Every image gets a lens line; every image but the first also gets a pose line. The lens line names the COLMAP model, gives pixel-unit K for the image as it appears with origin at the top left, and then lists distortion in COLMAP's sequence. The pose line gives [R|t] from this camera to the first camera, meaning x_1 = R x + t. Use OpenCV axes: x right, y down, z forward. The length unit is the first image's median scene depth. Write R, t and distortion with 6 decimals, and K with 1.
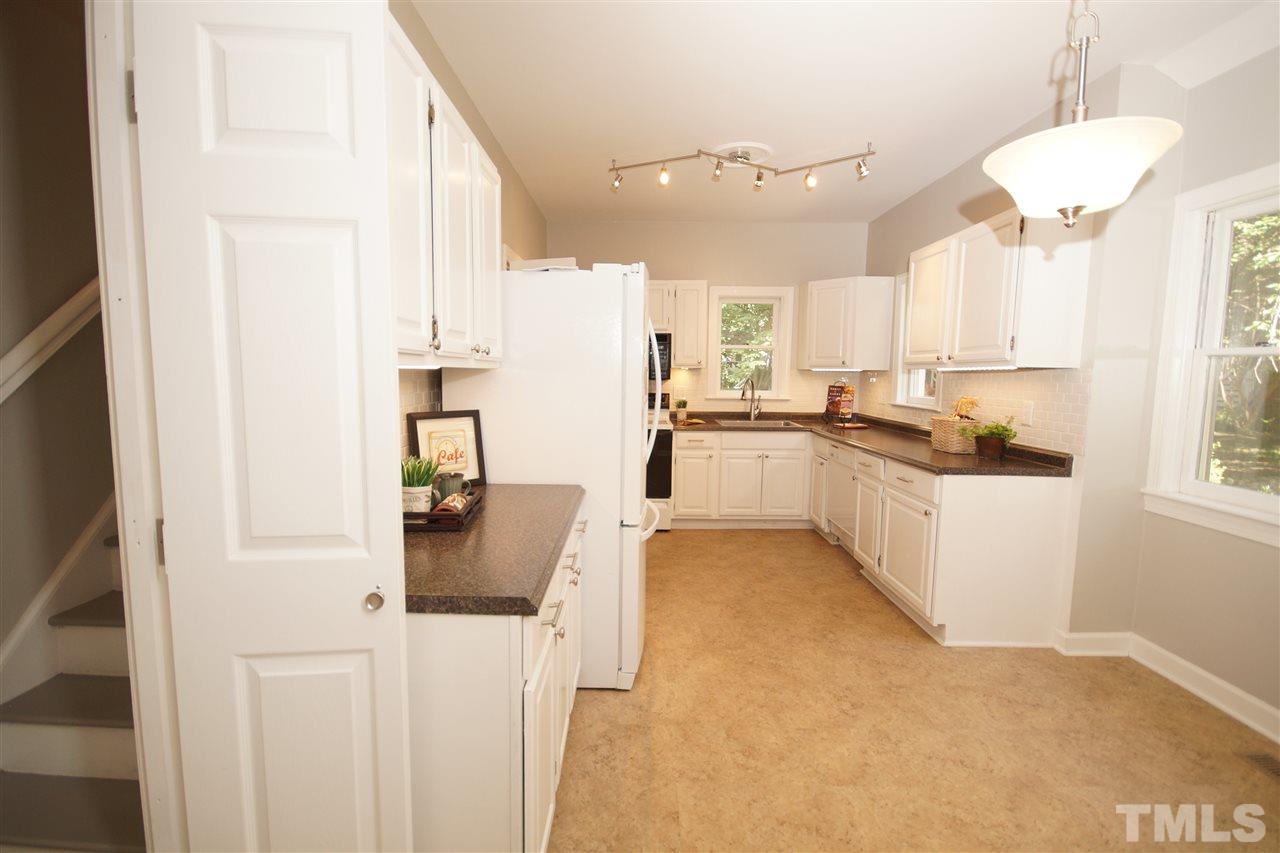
lens RADIAL K [[566.6, 0, 632.0], [0, 566.6, 422.9], [0, 0, 1]] dist [-0.001459, -0.000542]
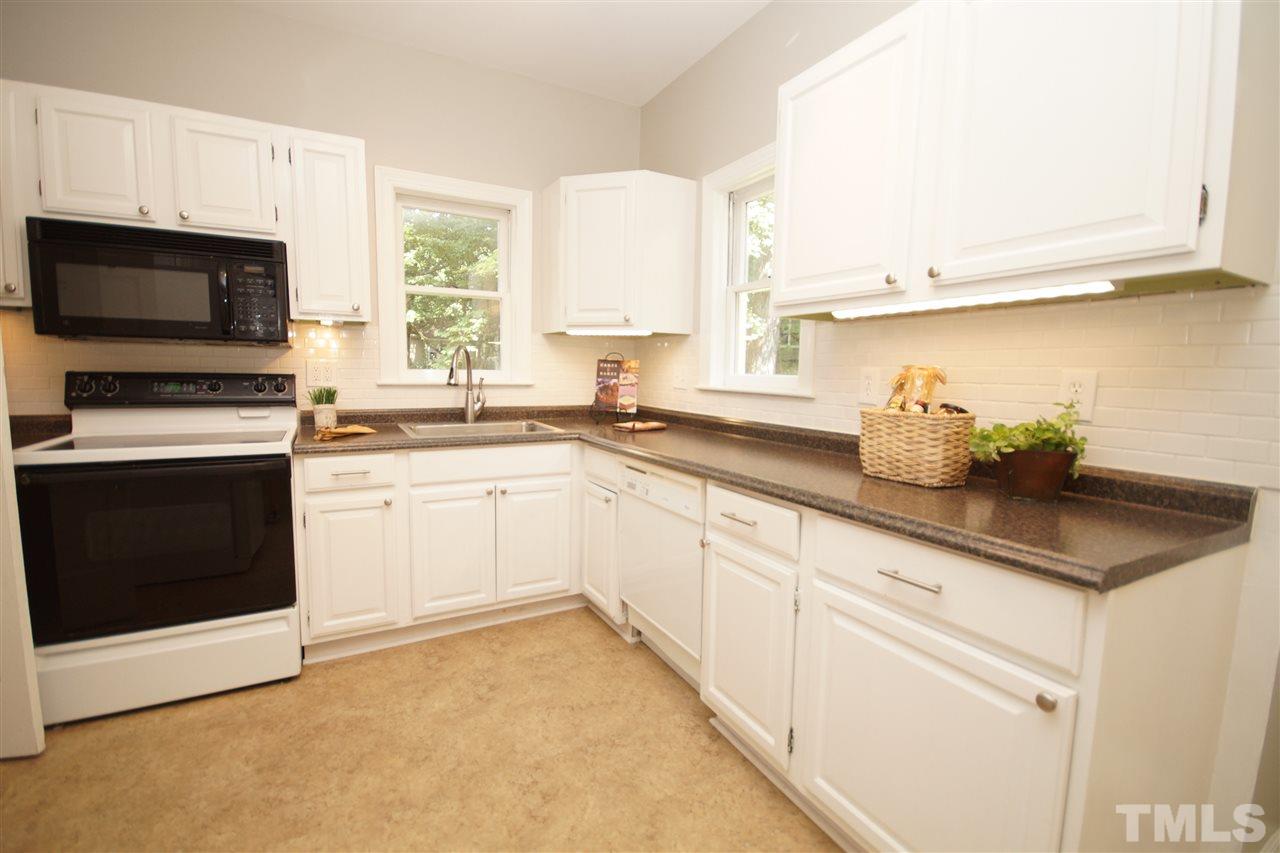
lens RADIAL K [[566.6, 0, 623.4], [0, 566.6, 432.1], [0, 0, 1]] dist [-0.001459, -0.000542]
pose [[0.881181, -0.048874, 0.470246, 0.091595], [0.035968, 0.998690, 0.036398, -0.011189], [-0.471409, -0.015159, 0.881784, 0.484848]]
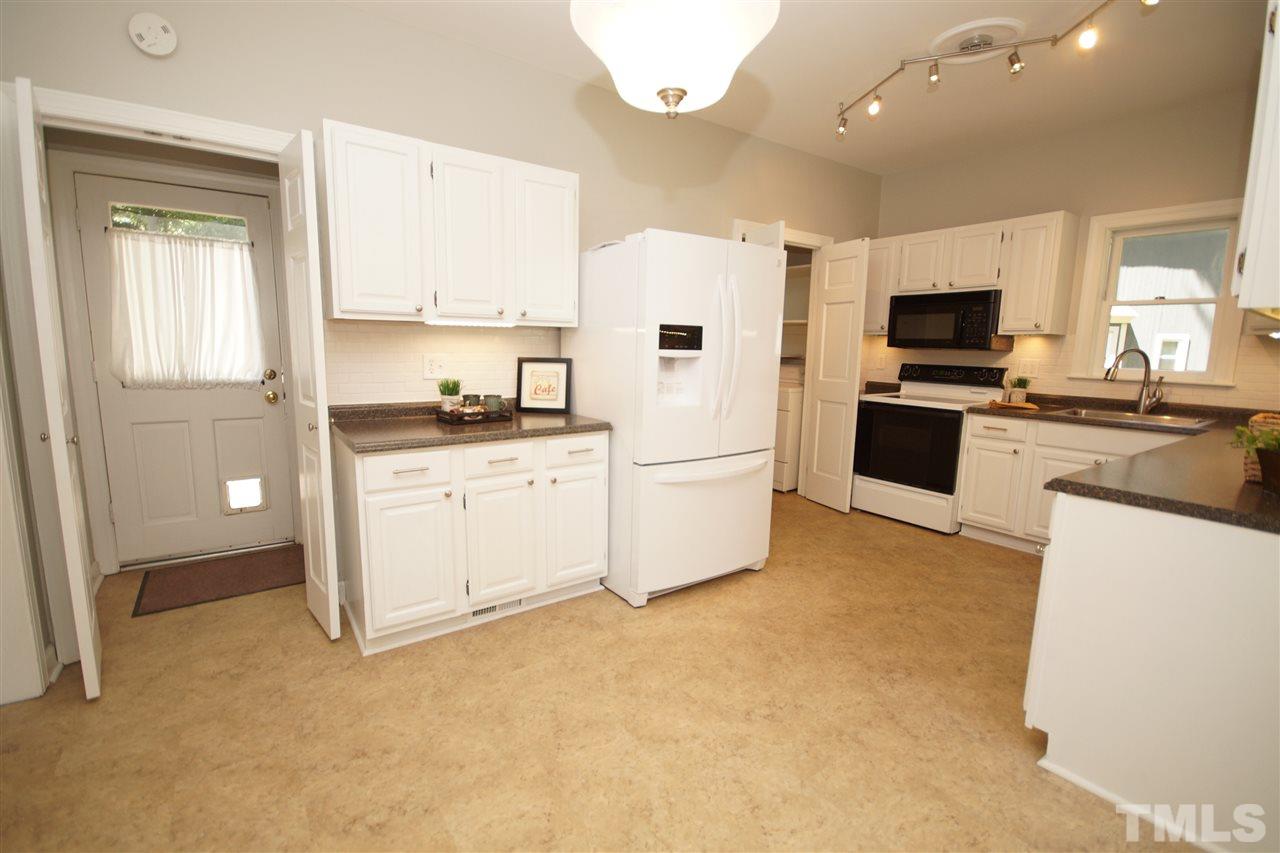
lens RADIAL K [[566.6, 0, 637.7], [0, 566.6, 424.0], [0, 0, 1]] dist [-0.001459, -0.000542]
pose [[0.590510, 0.115153, -0.798772, 0.433508], [-0.085295, 0.993130, 0.080116, 0.004909], [0.802510, 0.020822, 0.596275, 0.154143]]
